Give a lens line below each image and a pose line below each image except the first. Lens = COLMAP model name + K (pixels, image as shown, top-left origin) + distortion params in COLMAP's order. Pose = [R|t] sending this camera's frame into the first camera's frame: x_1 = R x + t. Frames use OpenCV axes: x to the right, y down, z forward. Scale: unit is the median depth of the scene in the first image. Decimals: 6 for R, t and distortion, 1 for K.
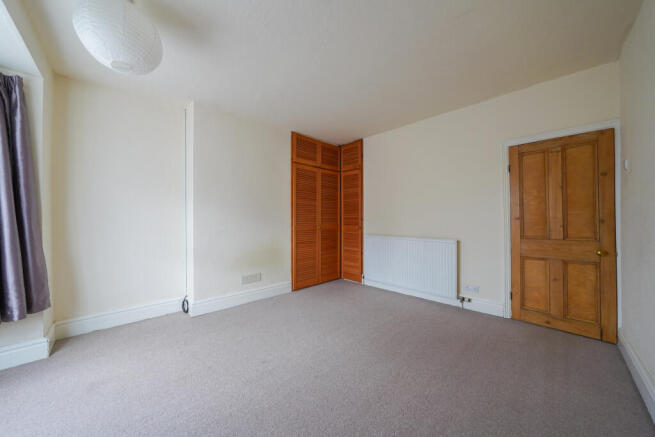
lens RADIAL K [[227.8, 0, 326.7], [0, 227.8, 218.8], [0, 0, 1]] dist [-0.002732, -0.000002]
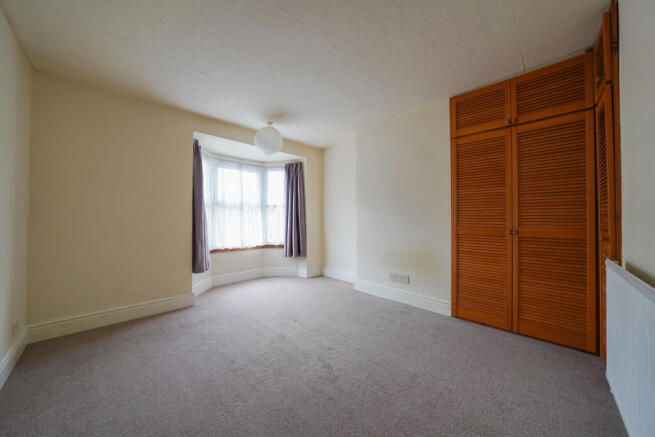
lens RADIAL K [[227.8, 0, 324.9], [0, 227.8, 214.8], [0, 0, 1]] dist [-0.002732, -0.000002]
pose [[0.047417, -0.016690, -0.998736, 0.512470], [0.000566, 0.999861, -0.016682, 0.005230], [0.998875, 0.000226, 0.047420, 0.515624]]
